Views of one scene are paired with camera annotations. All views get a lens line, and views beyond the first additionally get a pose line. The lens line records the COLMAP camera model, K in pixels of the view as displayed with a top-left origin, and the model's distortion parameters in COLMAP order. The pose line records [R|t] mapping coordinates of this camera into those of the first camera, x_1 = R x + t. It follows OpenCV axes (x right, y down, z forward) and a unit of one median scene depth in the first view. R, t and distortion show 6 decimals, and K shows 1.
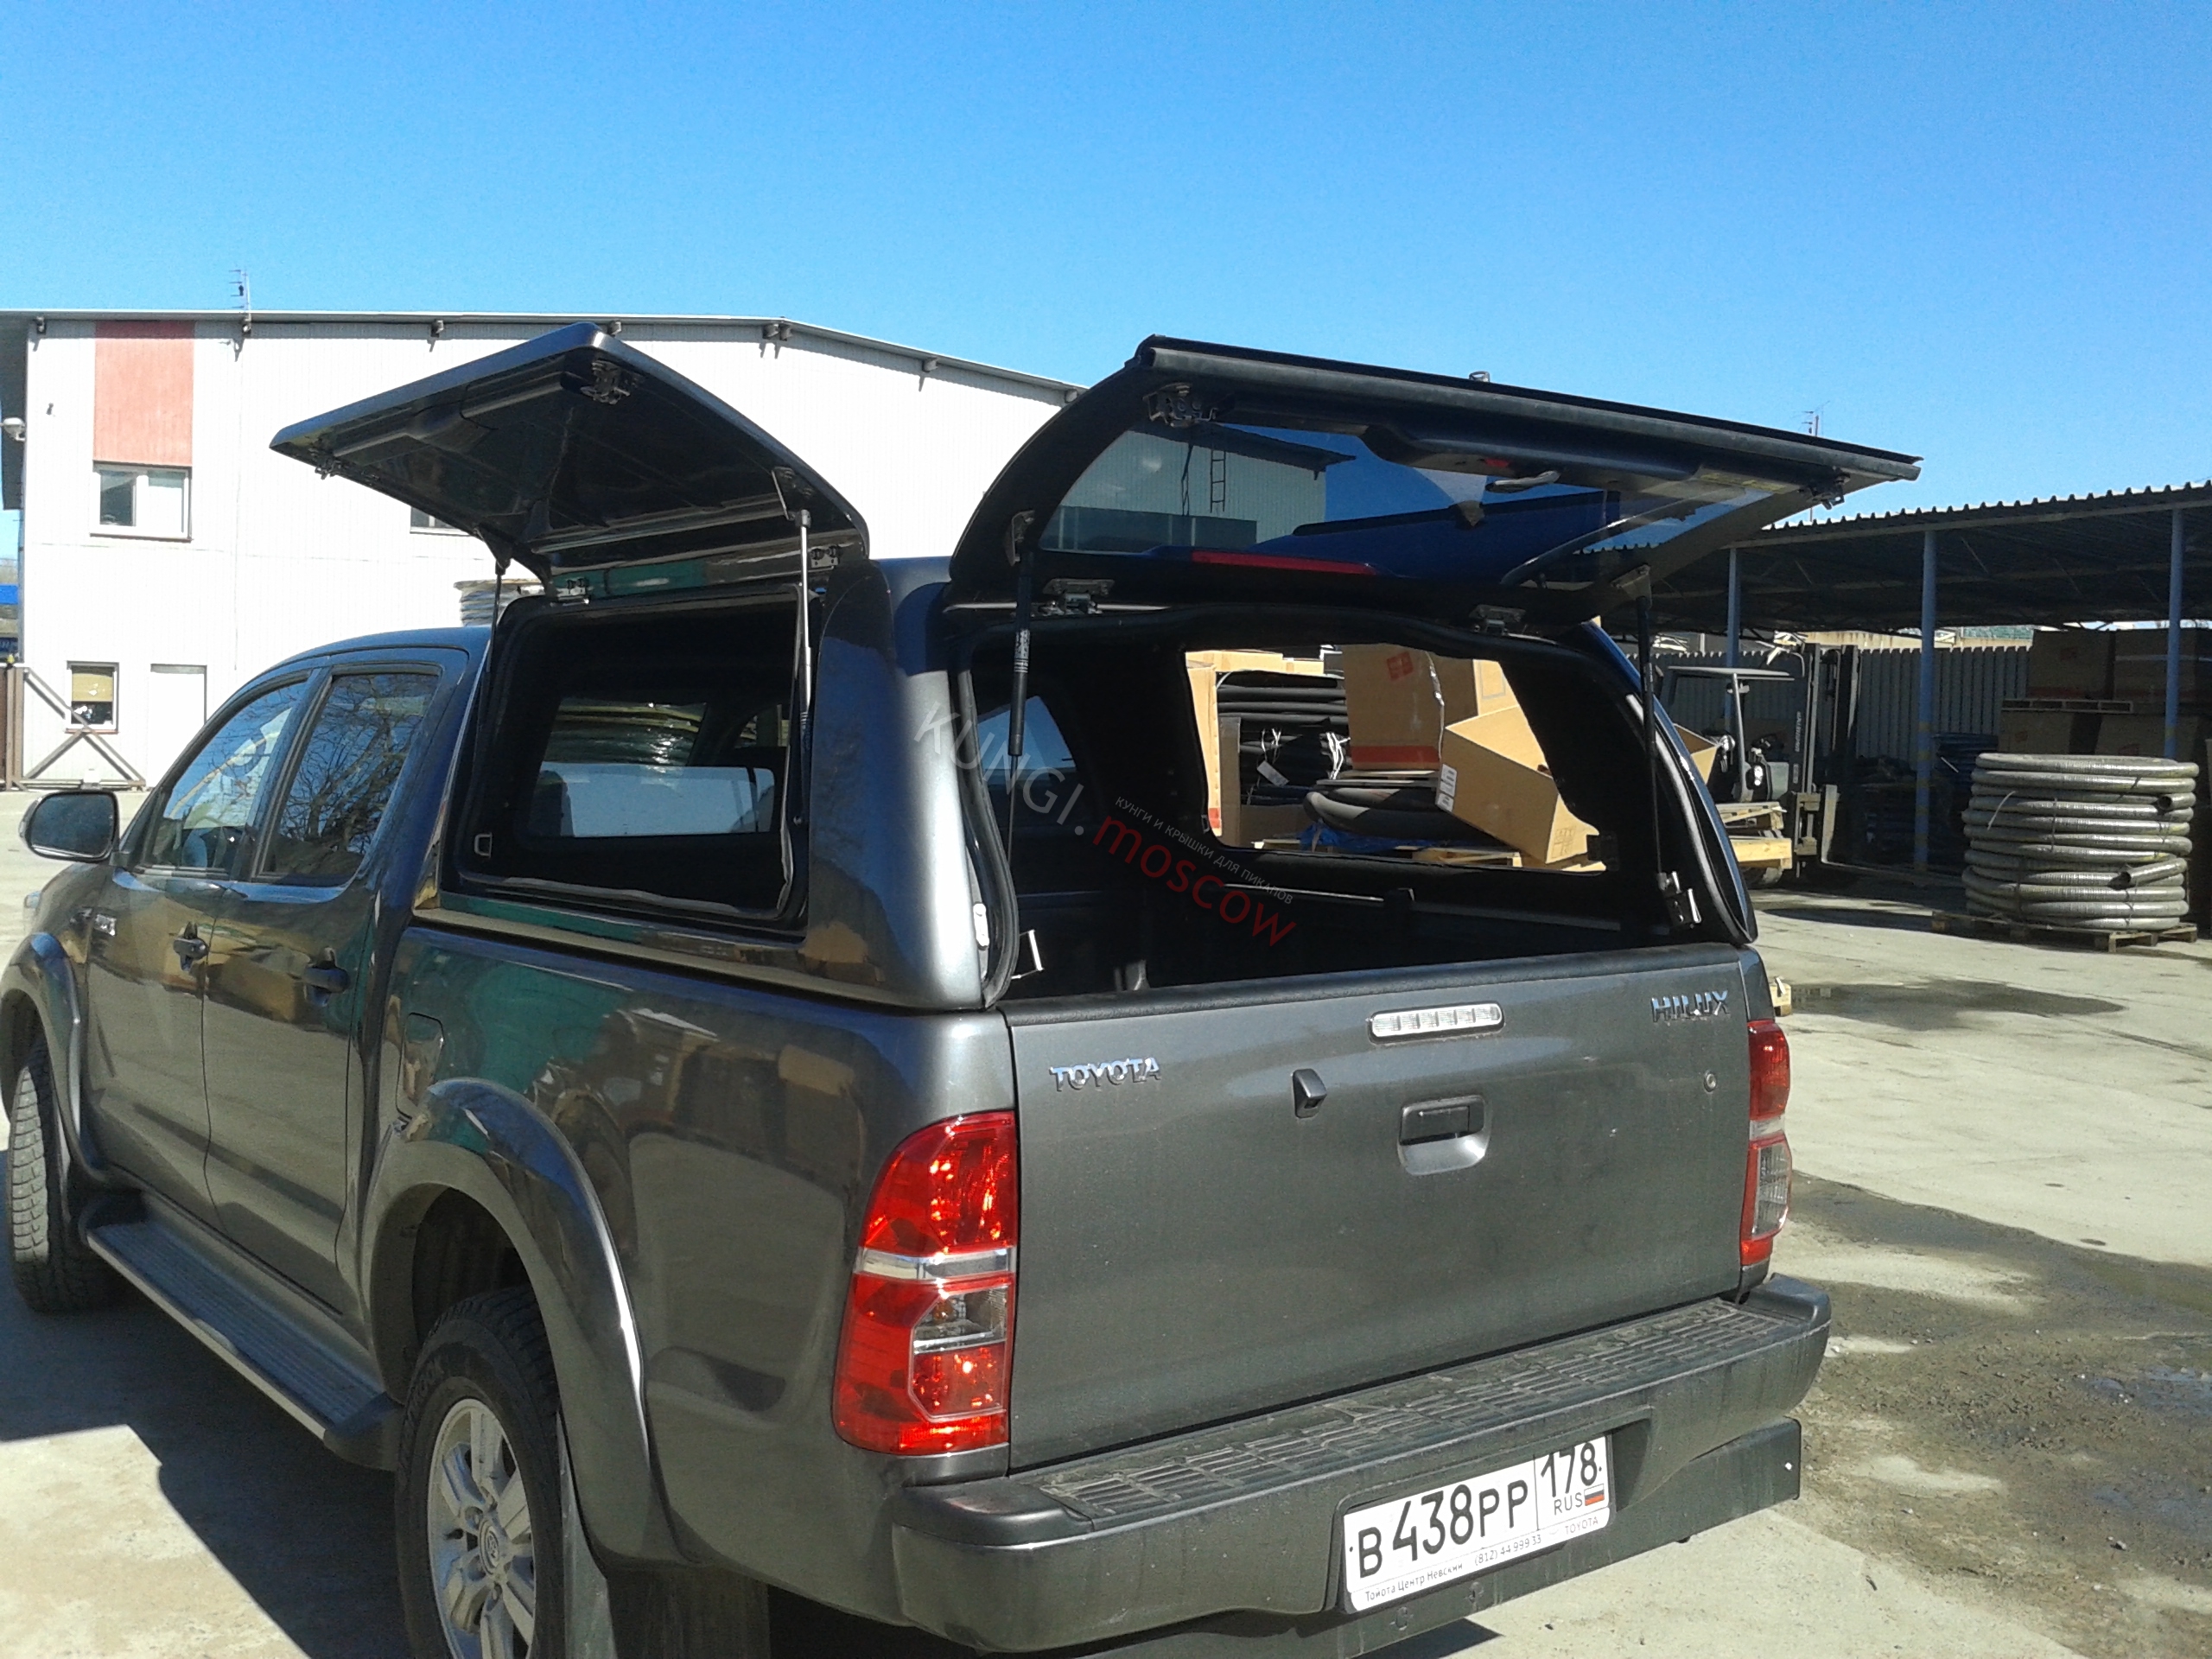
lens RADIAL K [[2137.2, 0, 1106.0], [0, 2137.2, 829.5], [0, 0, 1]] dist [-0.000593, 0.005816]
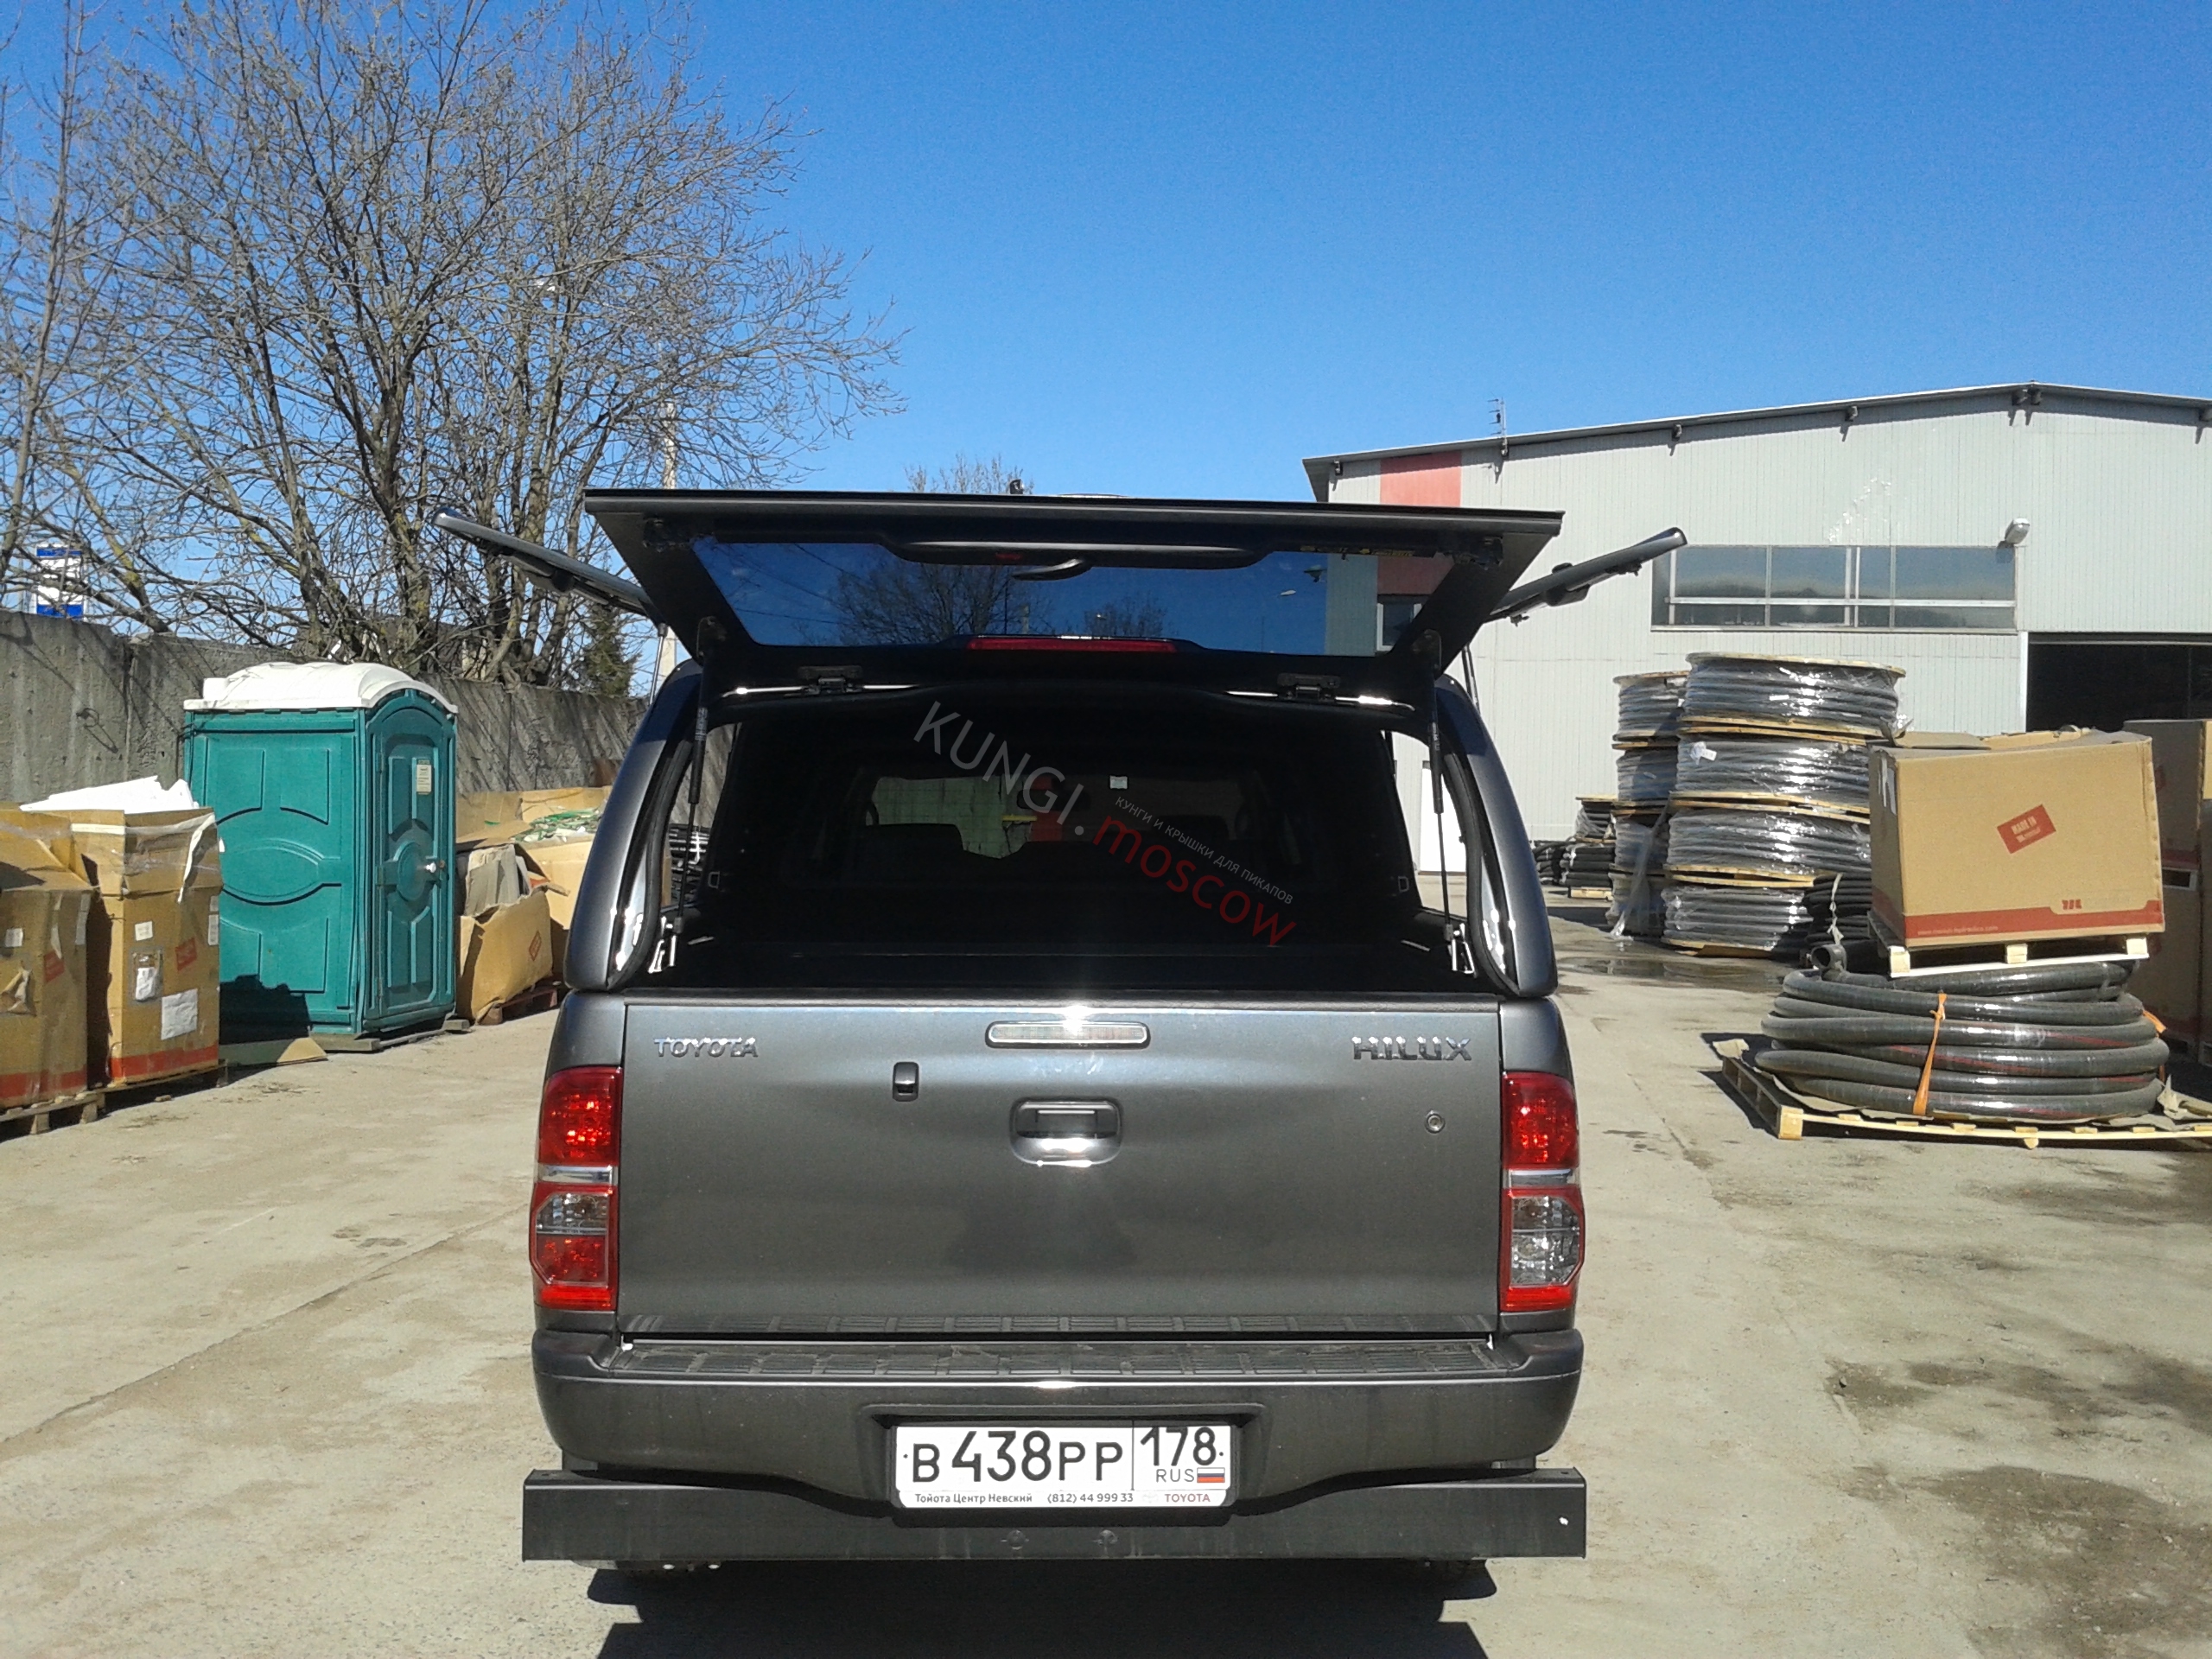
lens RADIAL K [[2137.2, 0, 1106.0], [0, 2137.2, 829.5], [0, 0, 1]] dist [-0.000593, 0.005816]
pose [[0.811651, 0.000187, -0.584142, 0.873452], [-0.025357, 0.999069, -0.034913, 0.017335], [0.583591, 0.043150, 0.810900, 0.057433]]
